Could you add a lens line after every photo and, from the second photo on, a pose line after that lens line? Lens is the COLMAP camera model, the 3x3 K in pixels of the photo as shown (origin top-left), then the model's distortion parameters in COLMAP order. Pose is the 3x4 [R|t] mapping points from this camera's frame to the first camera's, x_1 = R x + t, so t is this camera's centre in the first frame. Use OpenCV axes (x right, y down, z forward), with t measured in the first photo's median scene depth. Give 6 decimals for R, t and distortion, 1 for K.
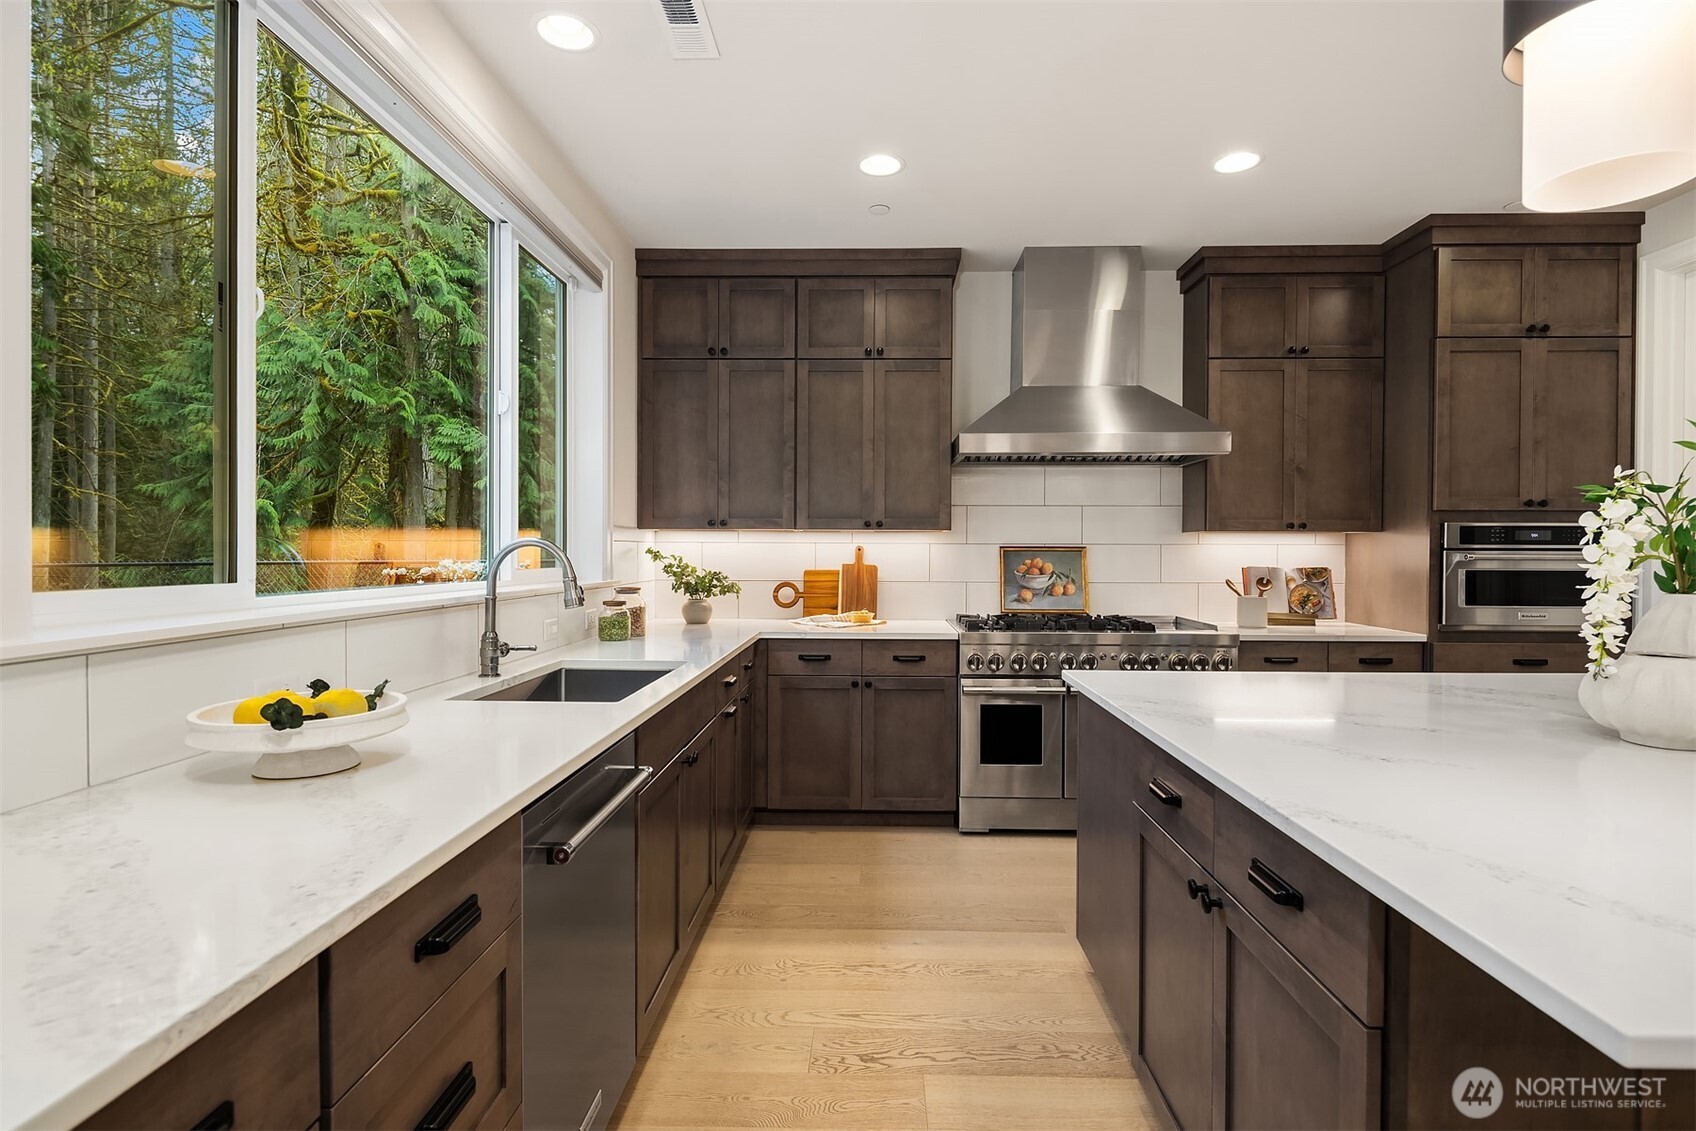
lens RADIAL K [[824.9, 0, 858.6], [0, 824.9, 561.9], [0, 0, 1]] dist [0.003539, -0.001509]
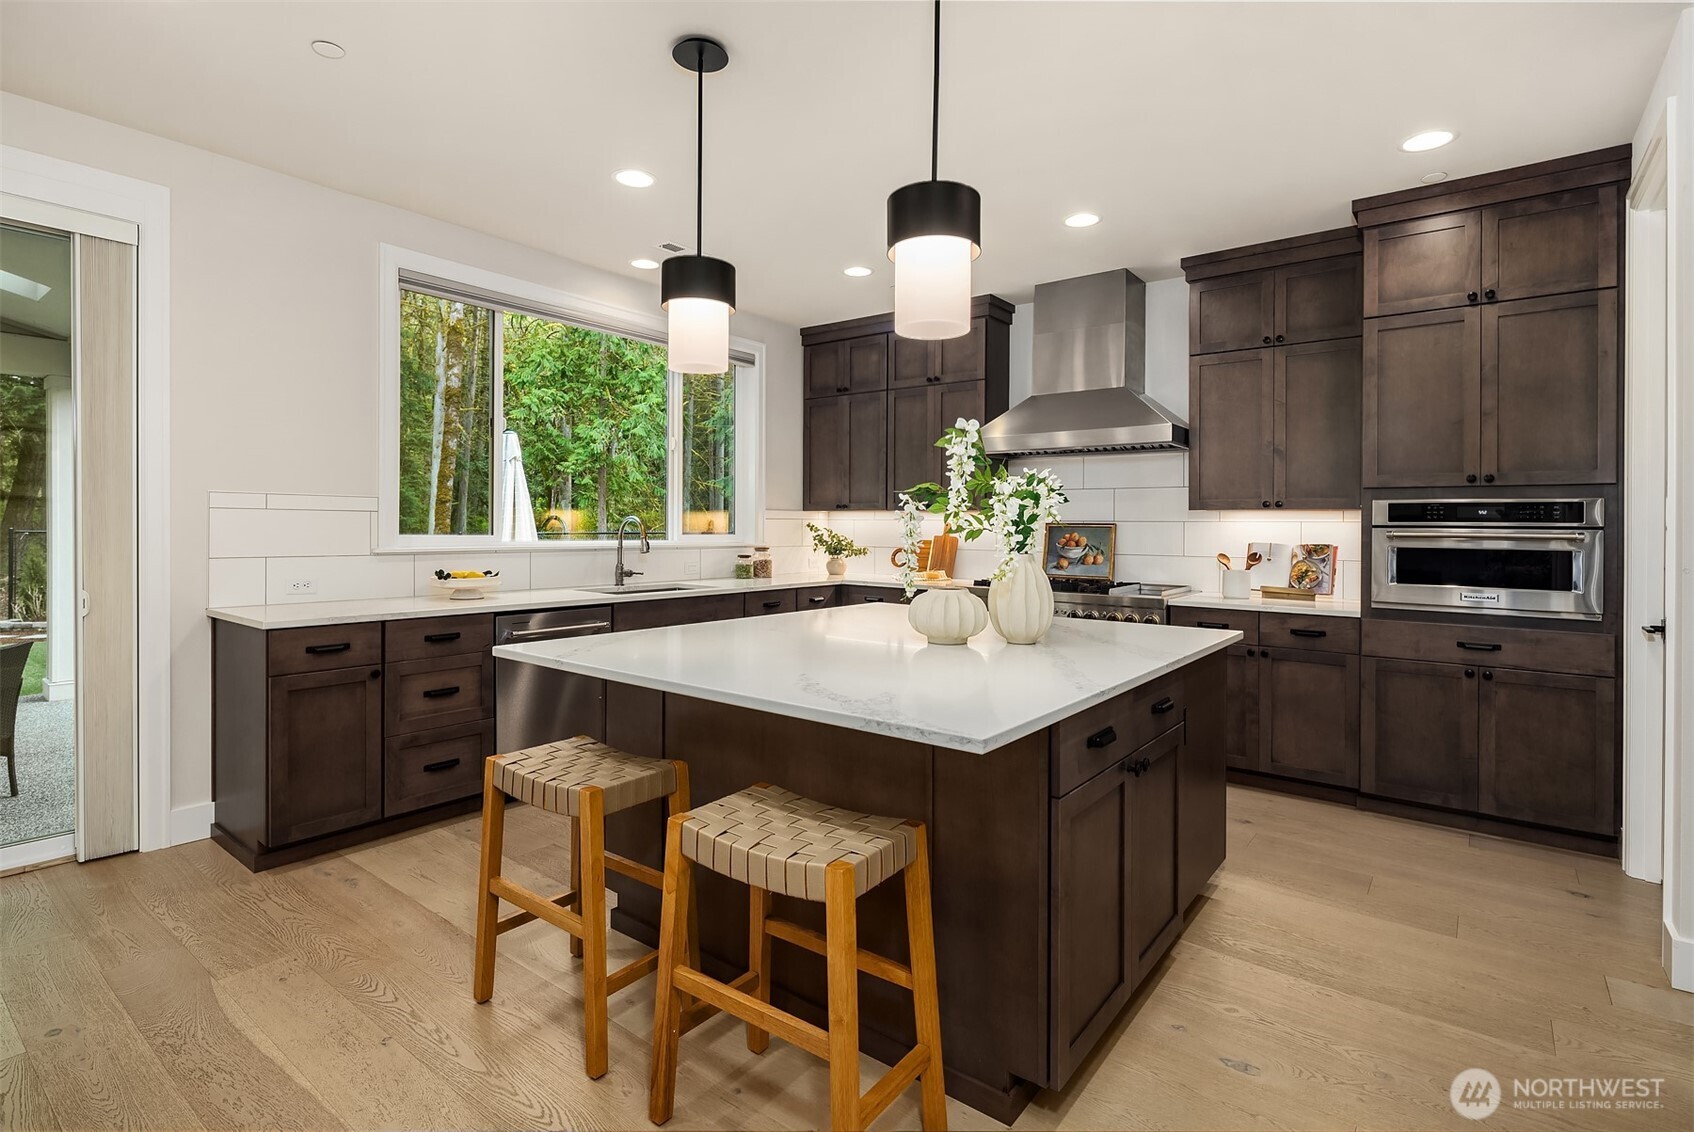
lens RADIAL K [[823.3, 0, 841.9], [0, 823.3, 530.5], [0, 0, 1]] dist [-0.002086, -0.001338]
pose [[0.799694, 0.007201, -0.600364, 0.711413], [-0.013523, 0.999890, -0.006020, 0.004142], [0.600255, 0.012933, 0.799704, -0.174556]]
